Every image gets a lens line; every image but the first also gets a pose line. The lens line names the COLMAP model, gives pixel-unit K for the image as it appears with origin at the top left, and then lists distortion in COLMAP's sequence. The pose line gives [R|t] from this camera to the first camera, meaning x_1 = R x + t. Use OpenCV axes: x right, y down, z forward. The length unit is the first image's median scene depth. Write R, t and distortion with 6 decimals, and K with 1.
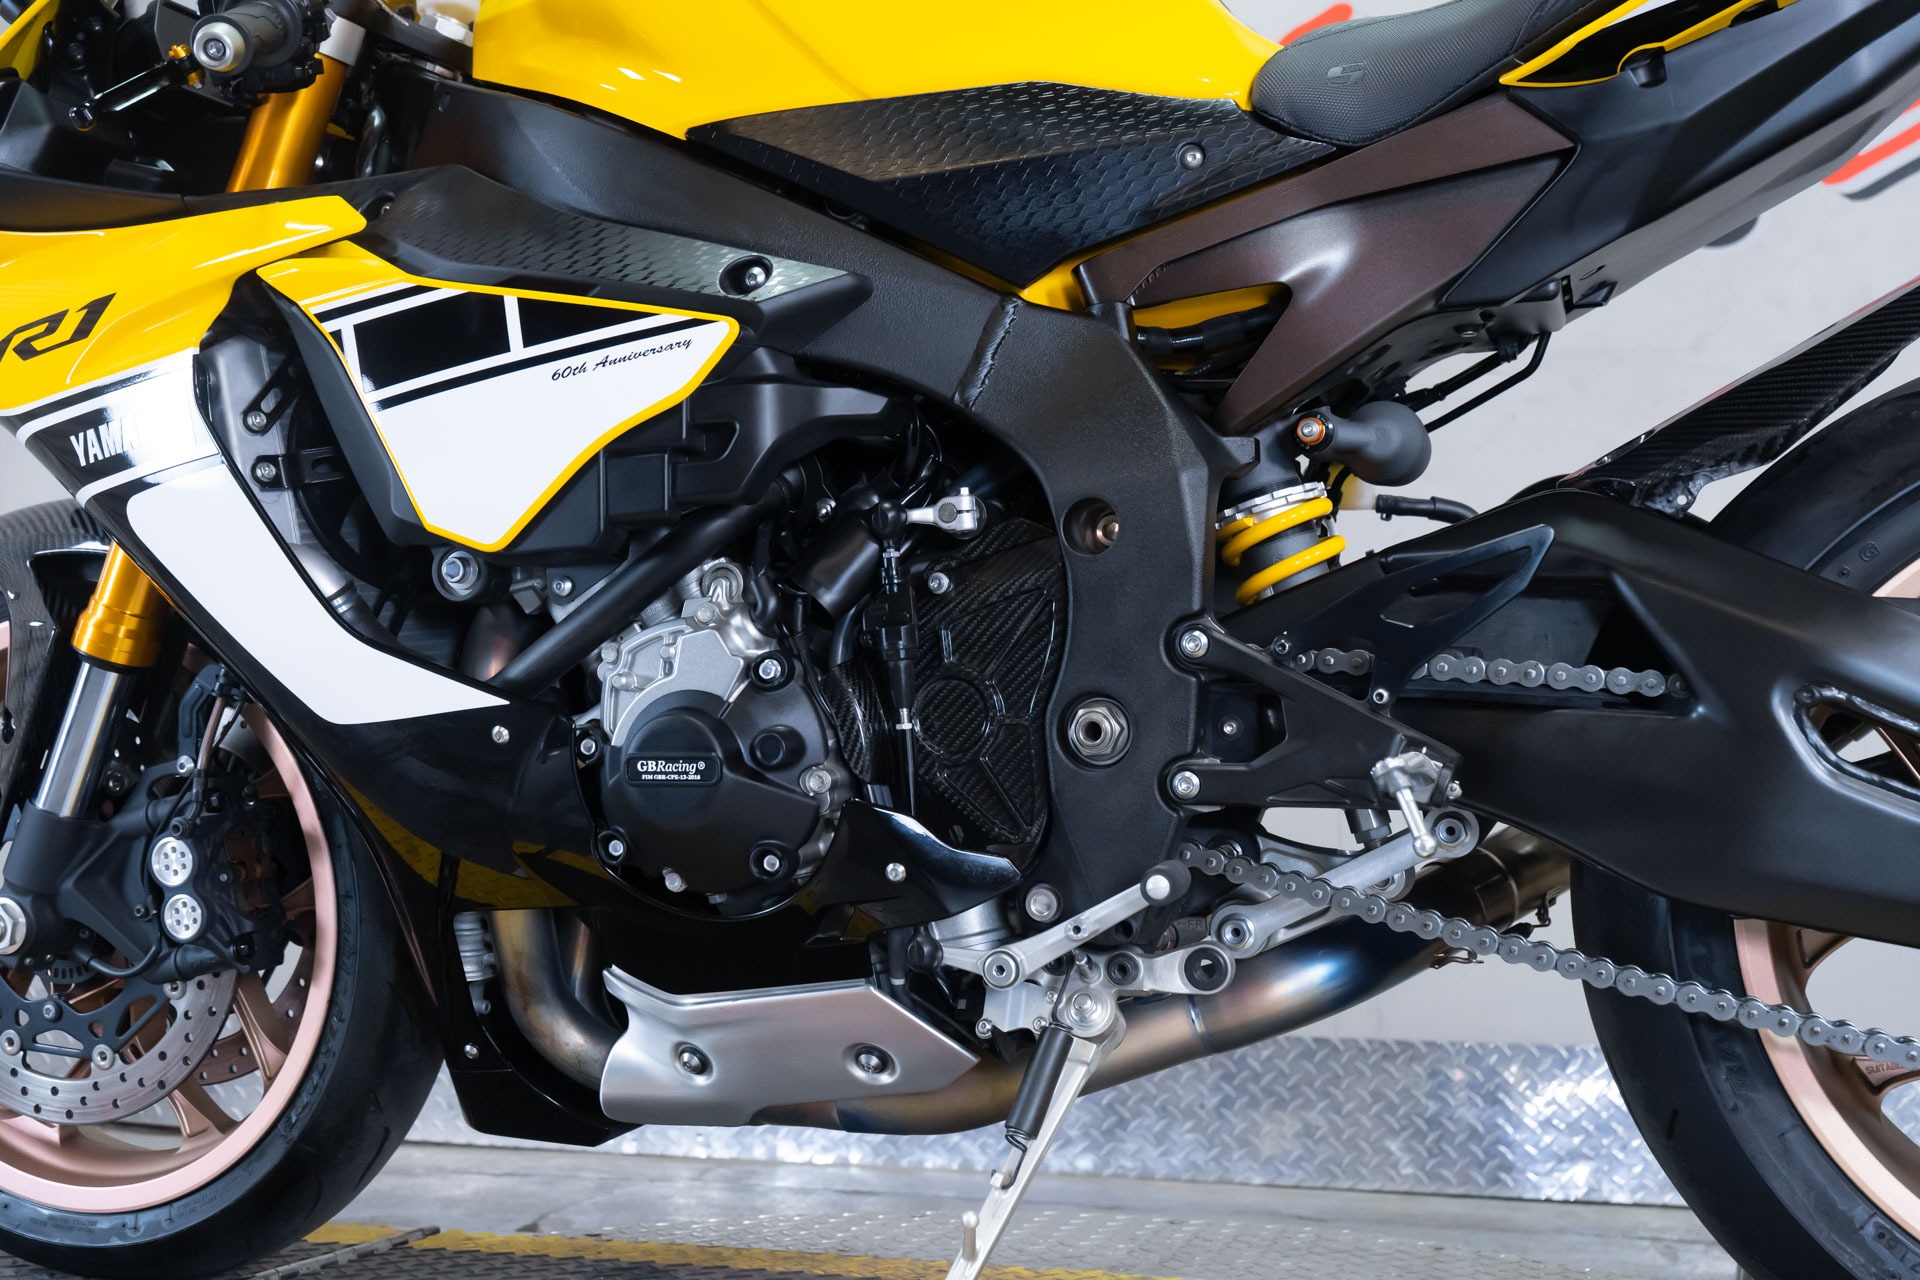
lens RADIAL K [[1977.6, 0, 960.0], [0, 1977.6, 640.0], [0, 0, 1]] dist [-0.001327, 0.016532]
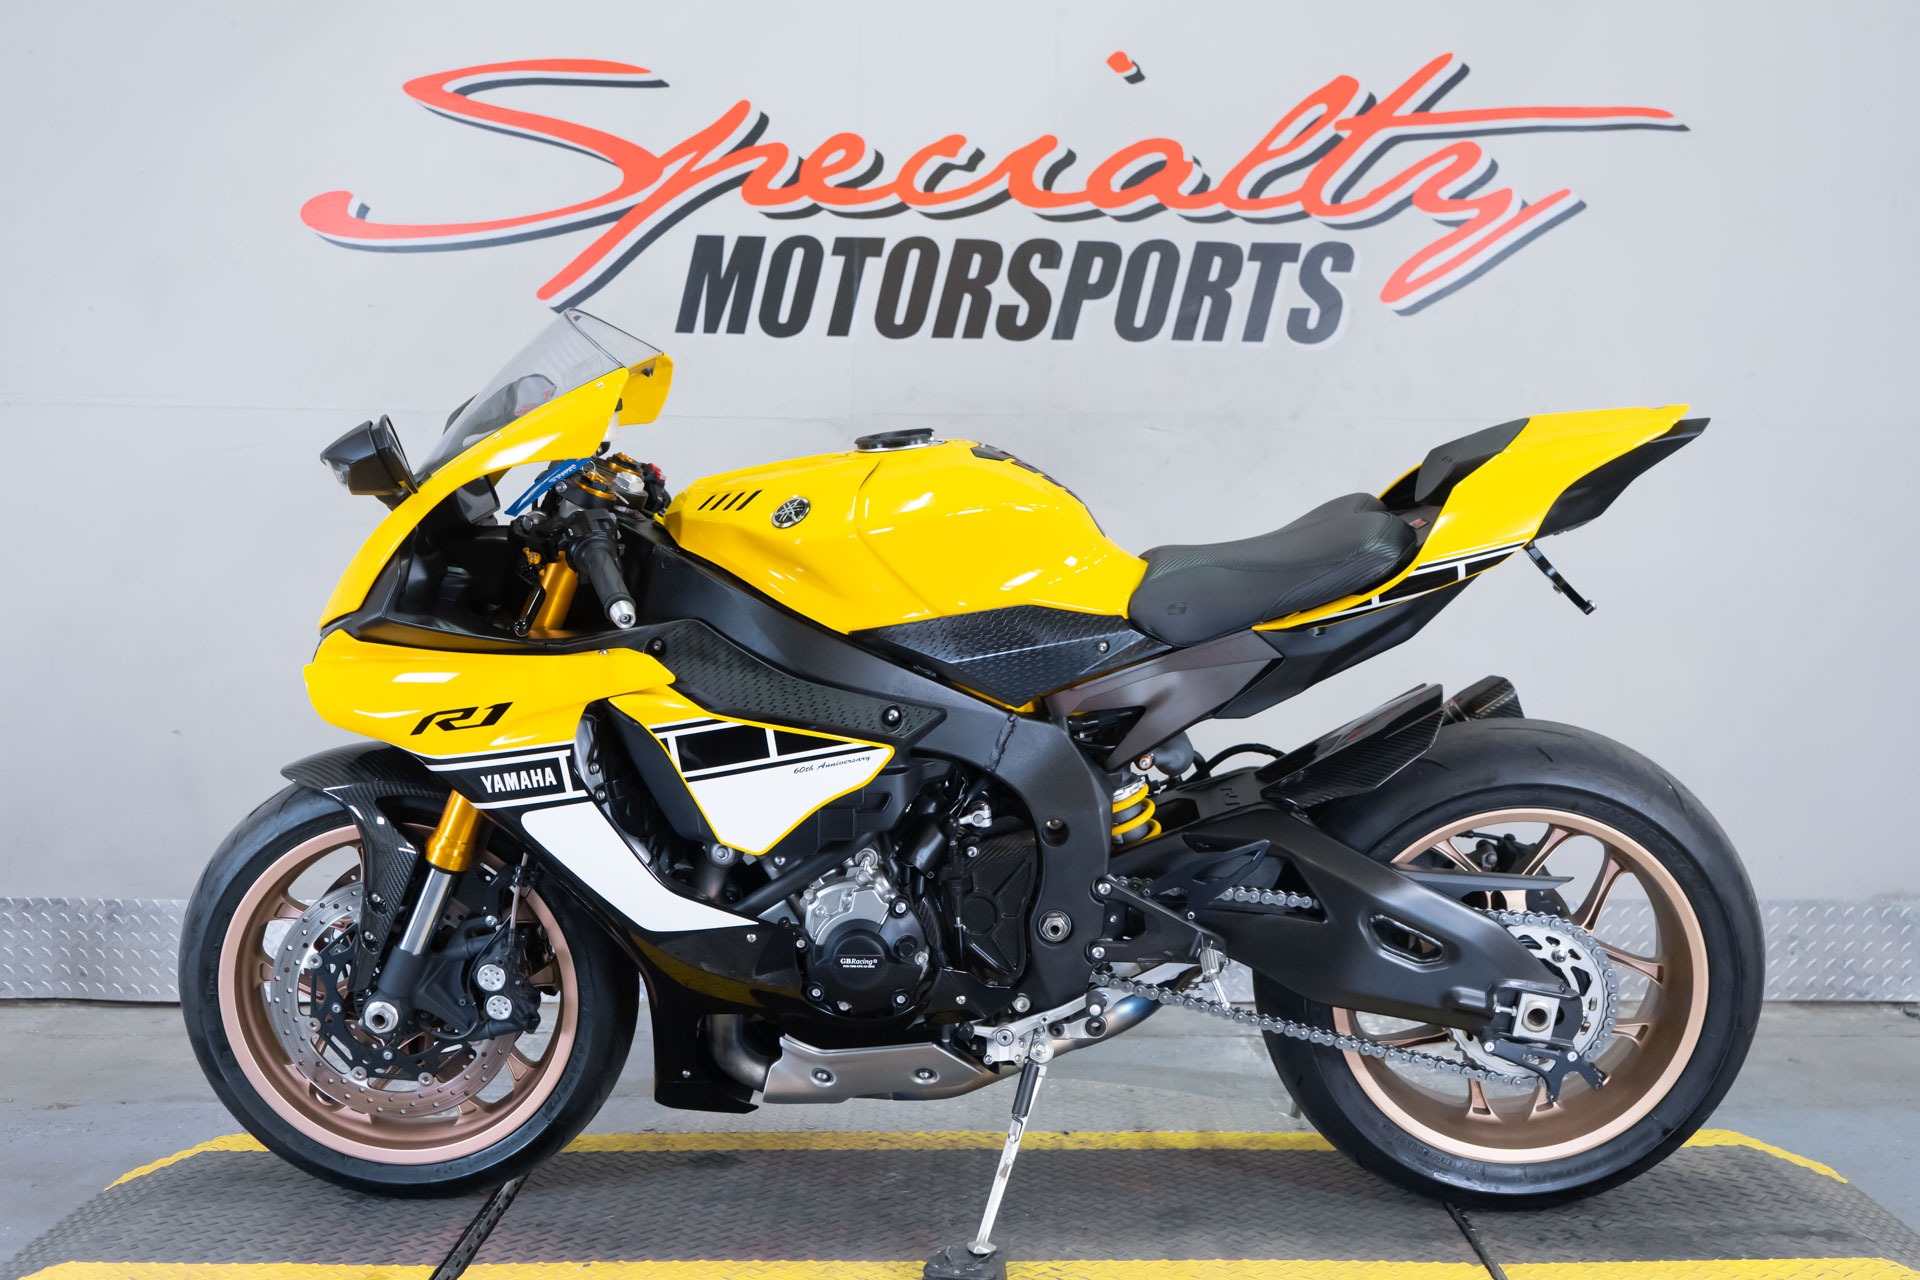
lens RADIAL K [[2141.1, 0, 960.0], [0, 2141.1, 640.0], [0, 0, 1]] dist [-0.003373, 0.037985]
pose [[0.958519, -0.035009, 0.282869, -0.629579], [-0.019238, 0.982219, 0.186752, -0.645608], [-0.284377, -0.184447, 0.940802, -0.997654]]
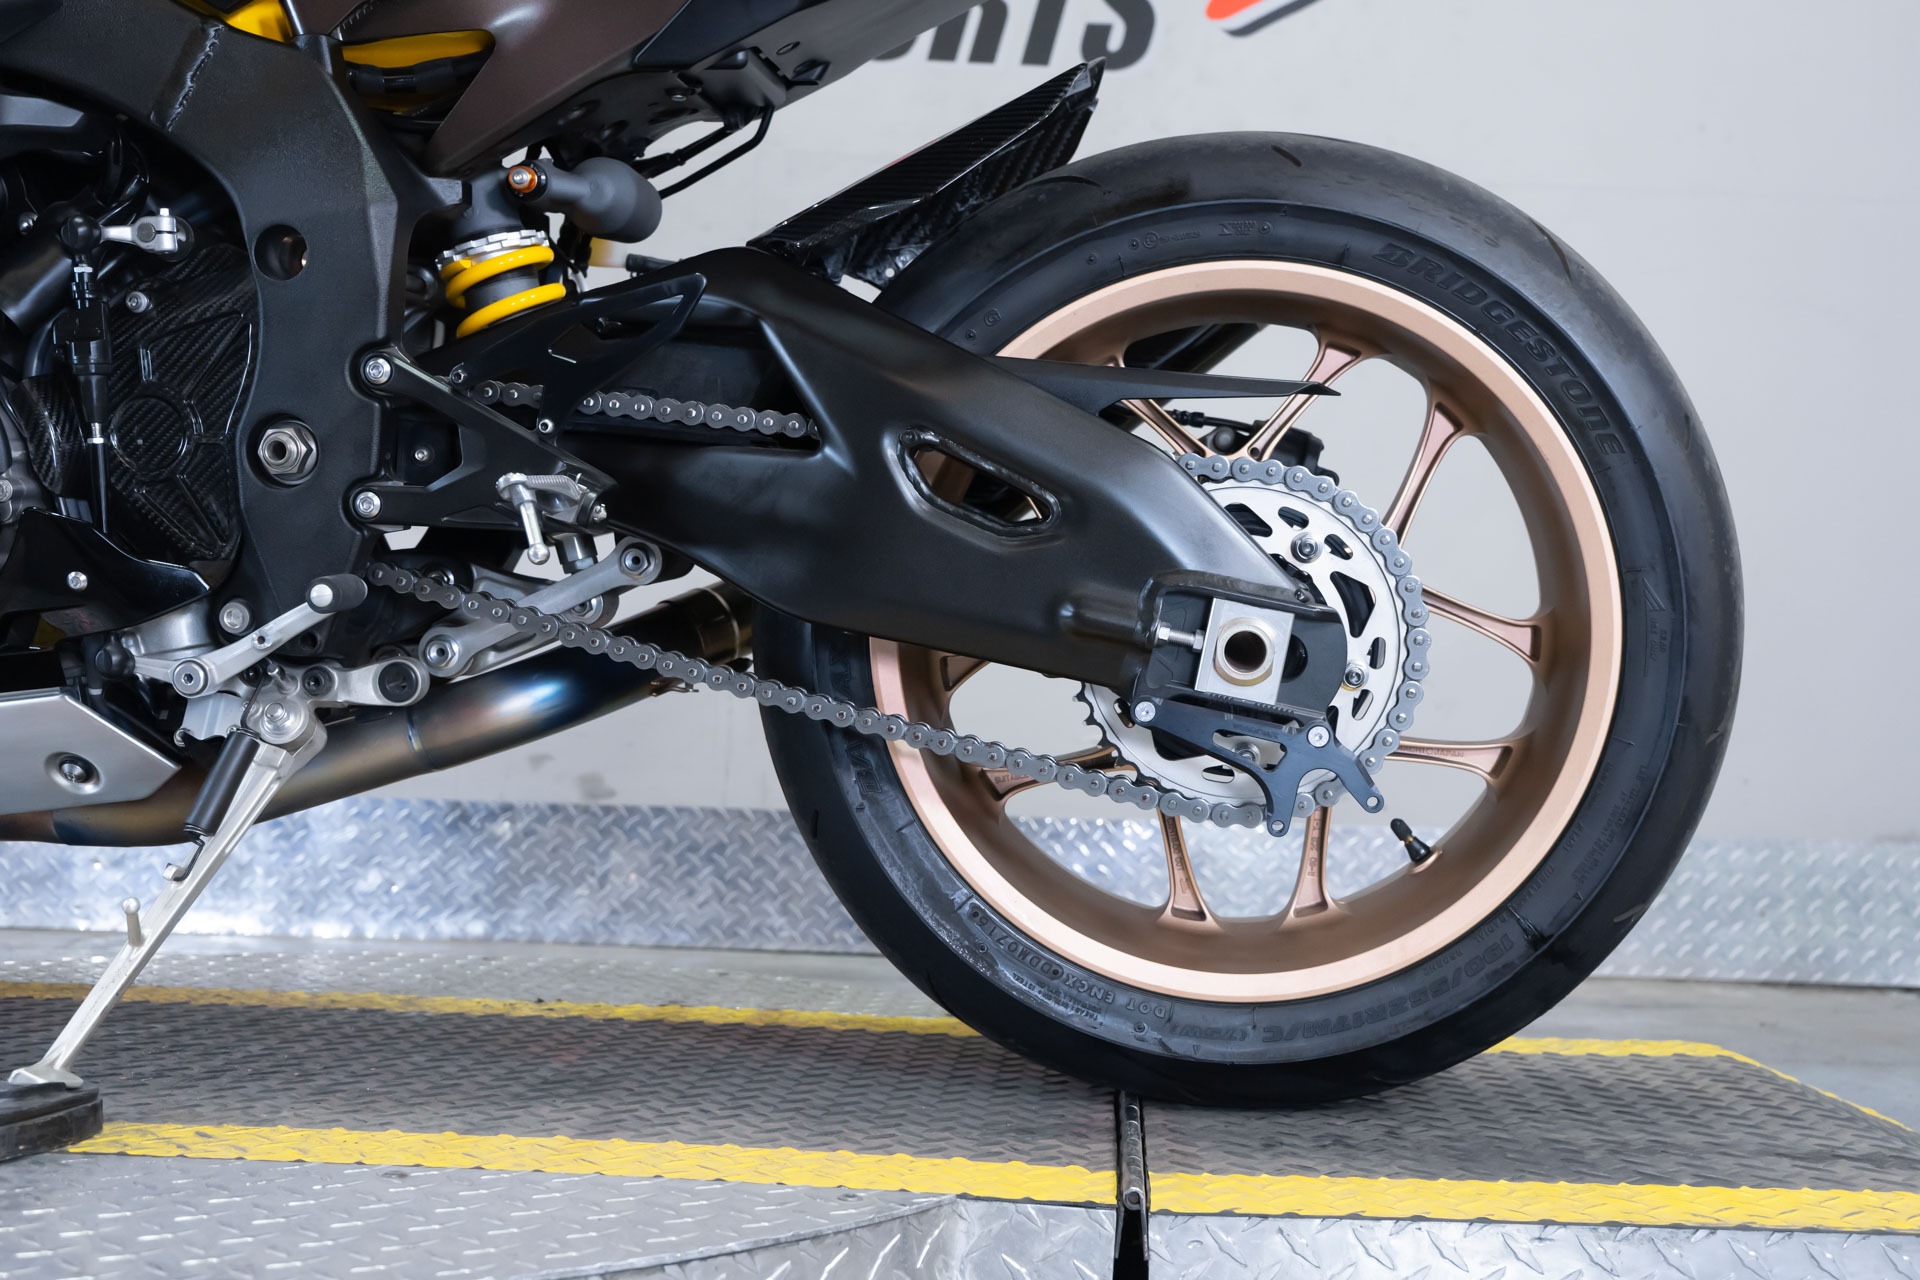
lens RADIAL K [[1991.2, 0, 960.0], [0, 1991.2, 640.0], [0, 0, 1]] dist [-0.005613, 0.030691]
pose [[0.974817, 0.022562, 0.221861, 0.178829], [-0.042593, 0.995391, 0.085919, 0.038251], [-0.218900, -0.093205, 0.971285, -0.103977]]
